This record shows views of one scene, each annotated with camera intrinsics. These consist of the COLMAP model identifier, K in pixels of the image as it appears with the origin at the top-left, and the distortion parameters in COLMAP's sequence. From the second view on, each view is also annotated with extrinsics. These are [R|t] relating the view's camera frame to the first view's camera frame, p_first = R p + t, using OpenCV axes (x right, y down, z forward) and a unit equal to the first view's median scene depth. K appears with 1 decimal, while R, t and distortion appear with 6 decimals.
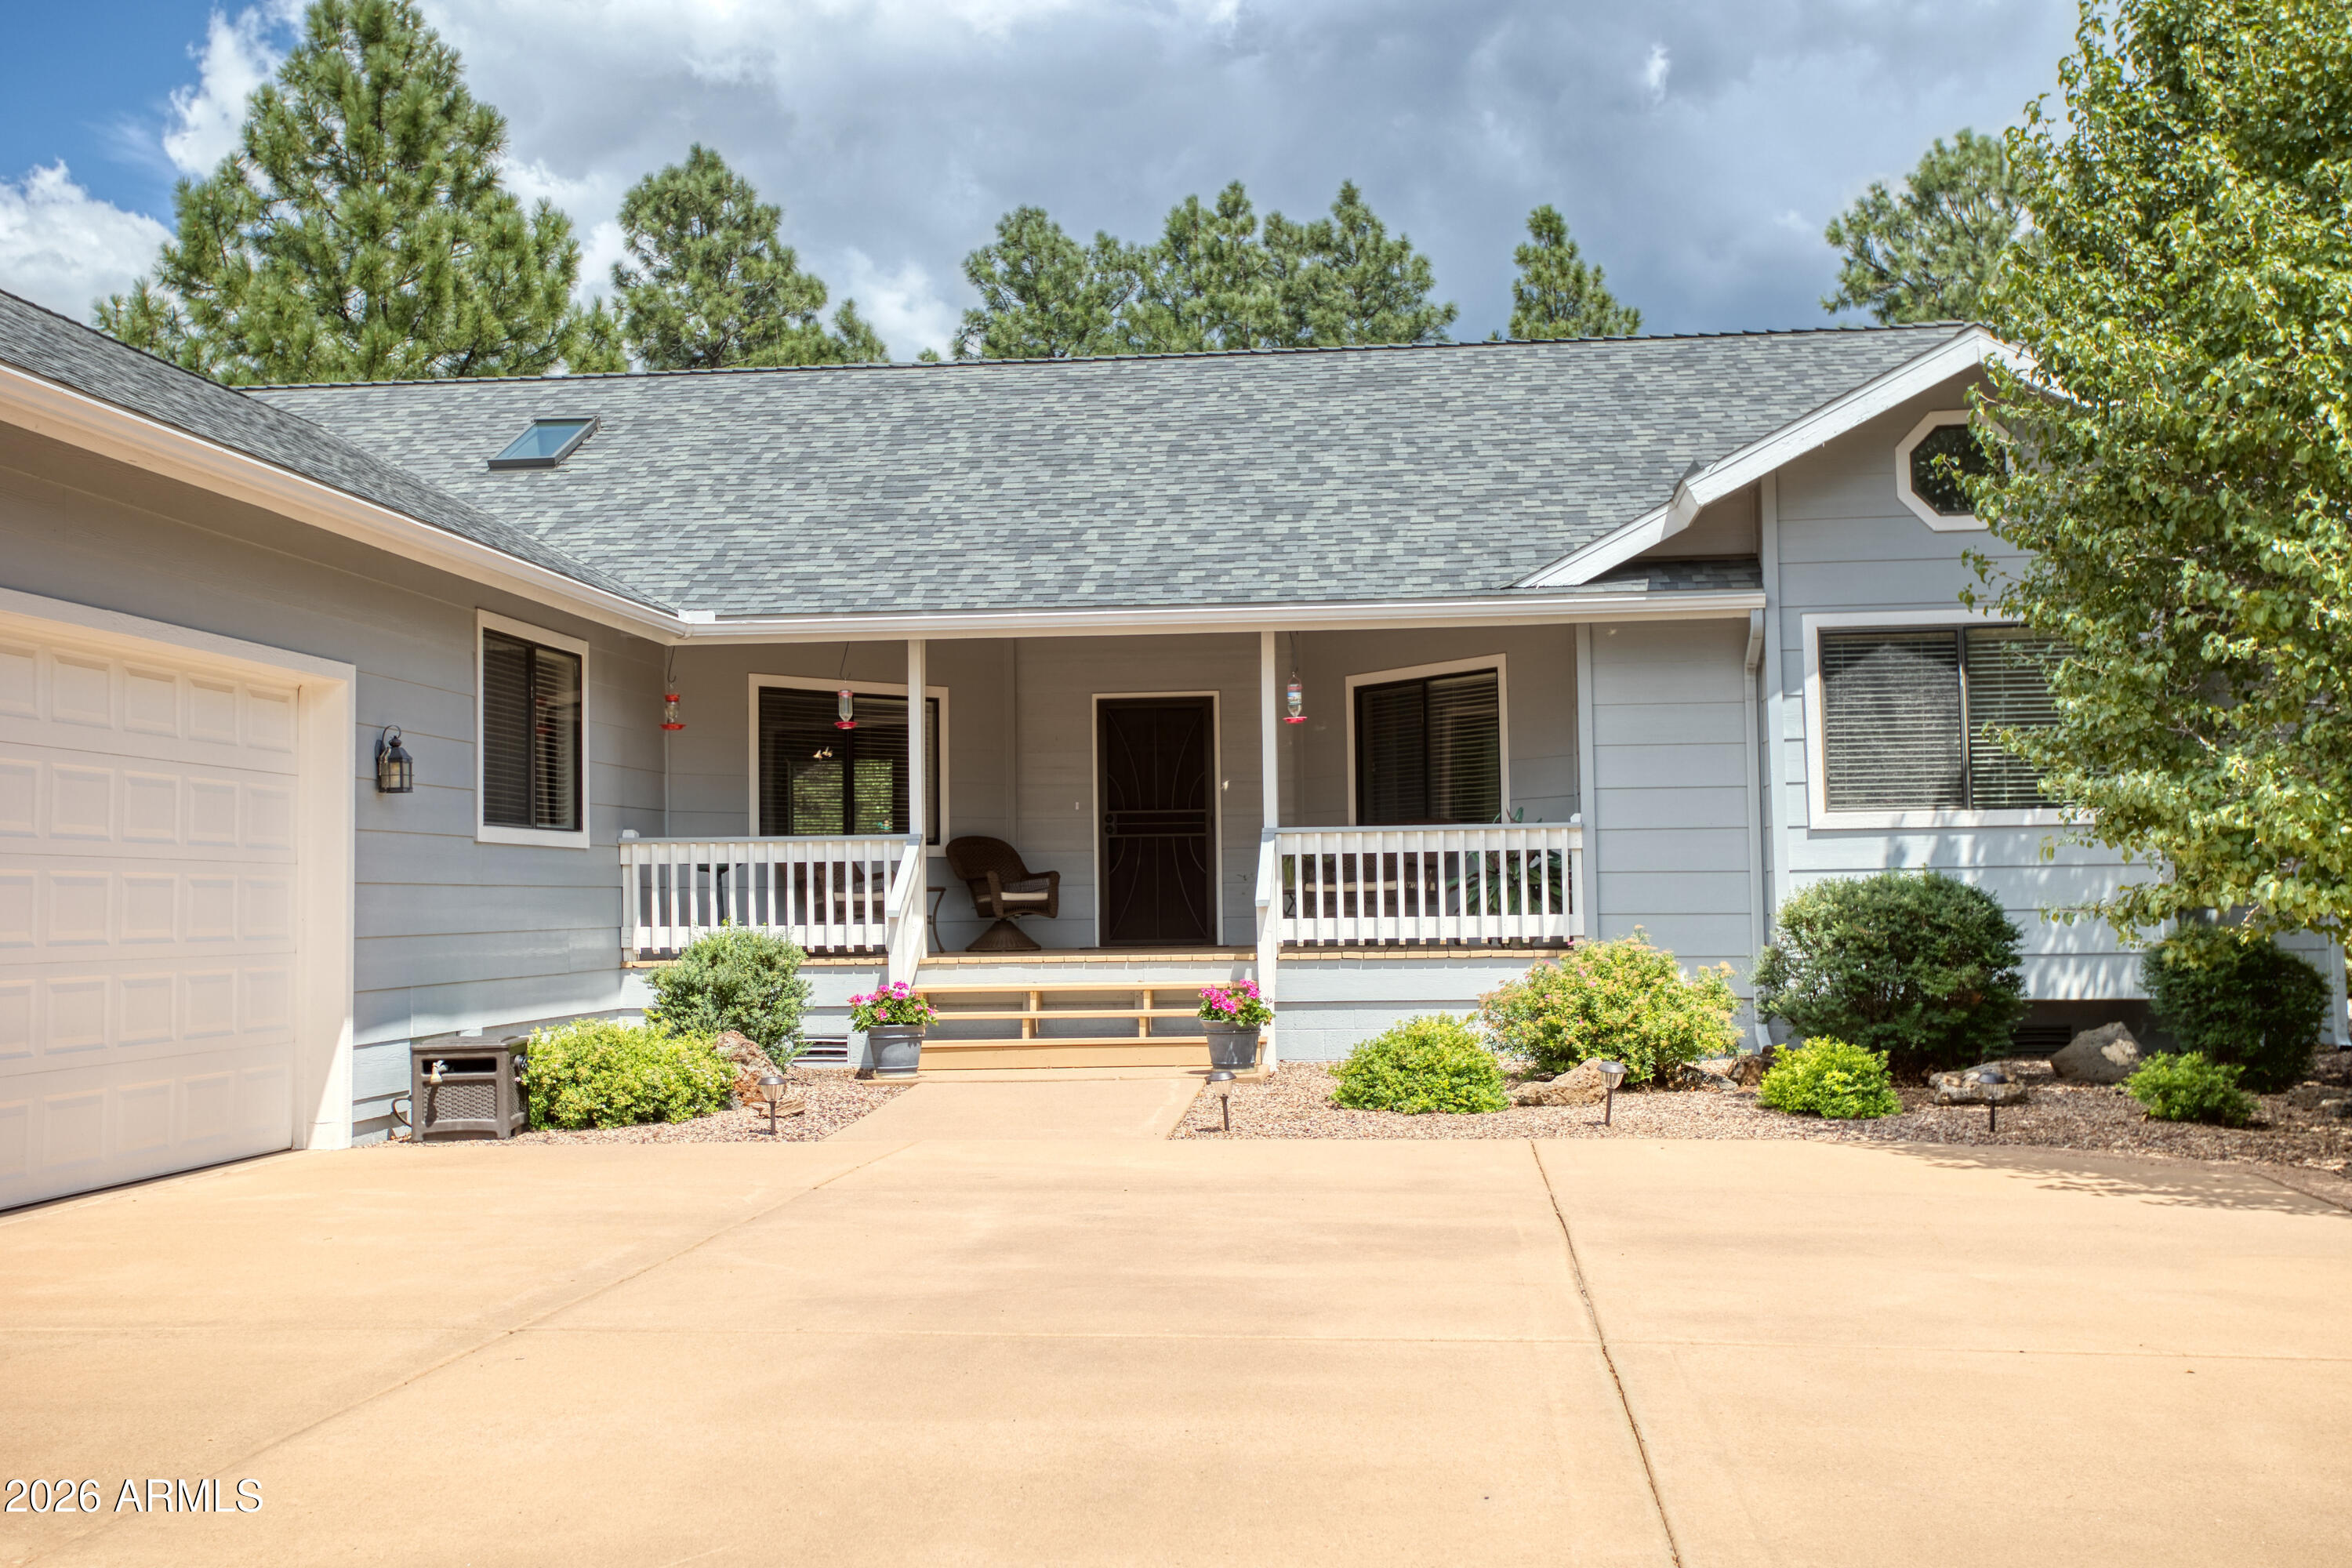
lens RADIAL K [[2551.9, 0, 1181.6], [0, 2551.9, 778.9], [0, 0, 1]] dist [0.020883, 0.000000]
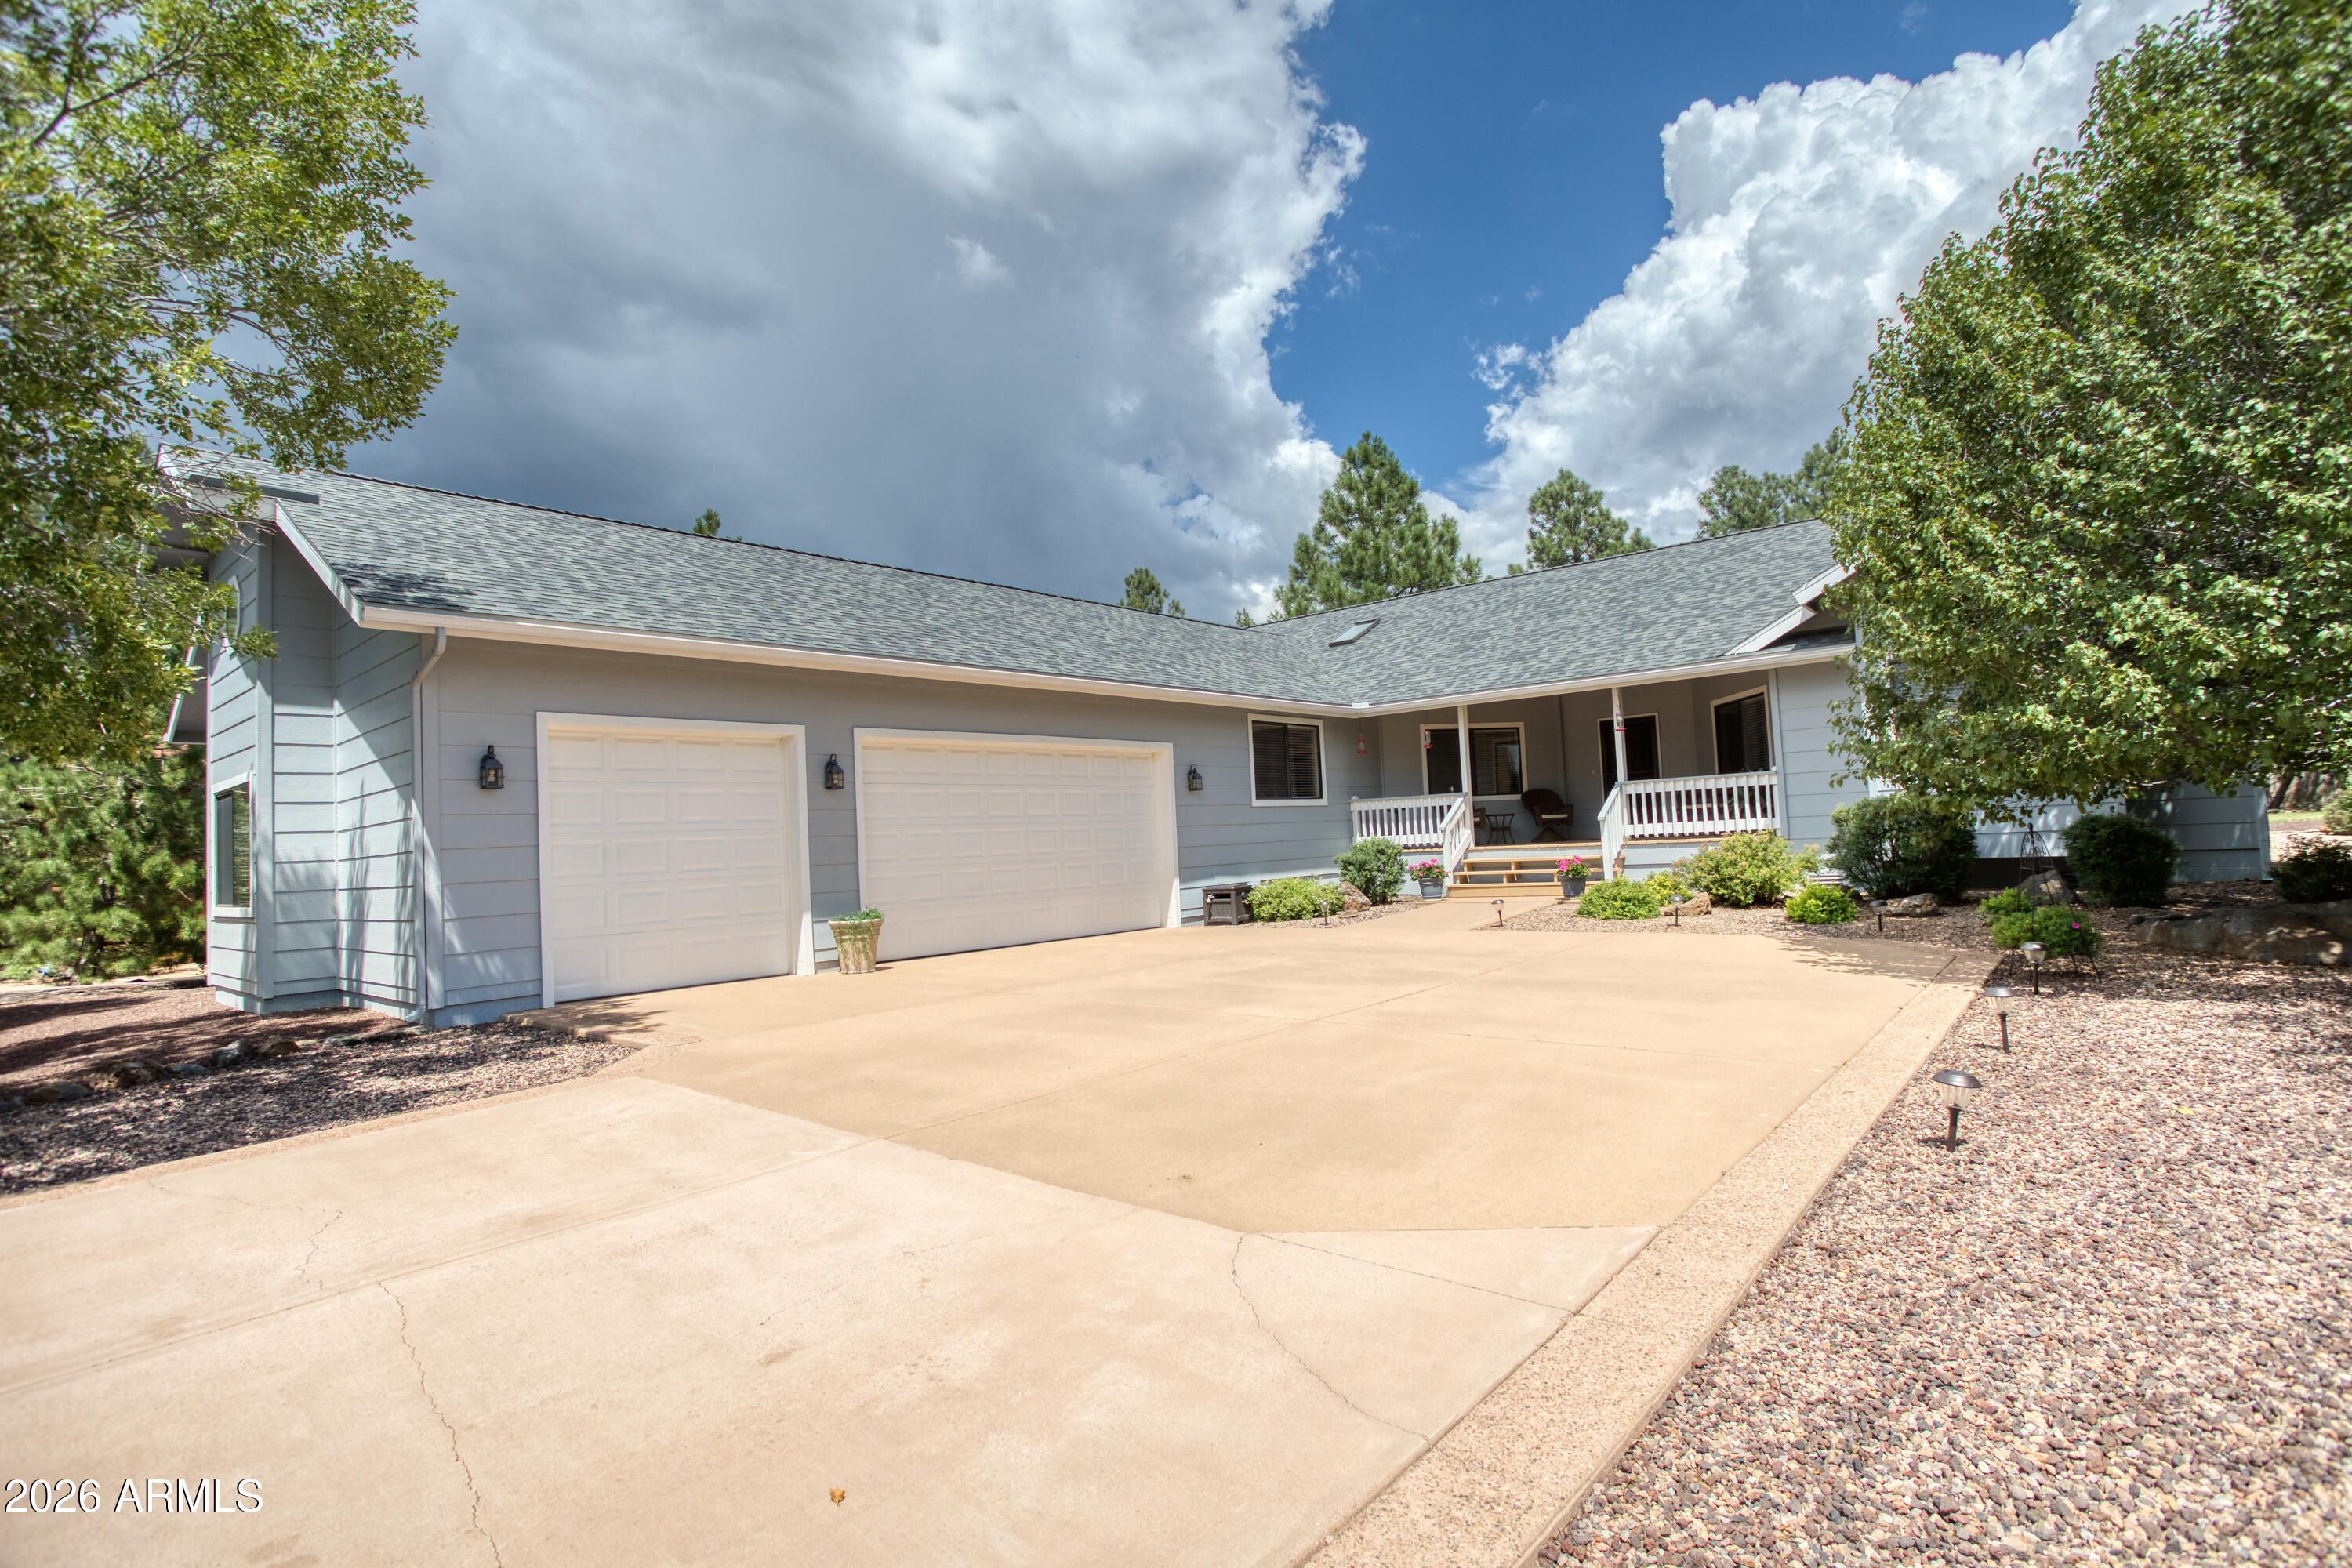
lens RADIAL K [[1148.5, 0, 1190.9], [0, 1148.5, 777.2], [0, 0, 1]] dist [-0.045507, 0.013555]
pose [[0.826679, -0.055602, -0.559919, 0.278692], [0.063781, 0.997952, -0.004931, -0.002060], [0.559047, -0.031635, 0.828533, 0.030299]]
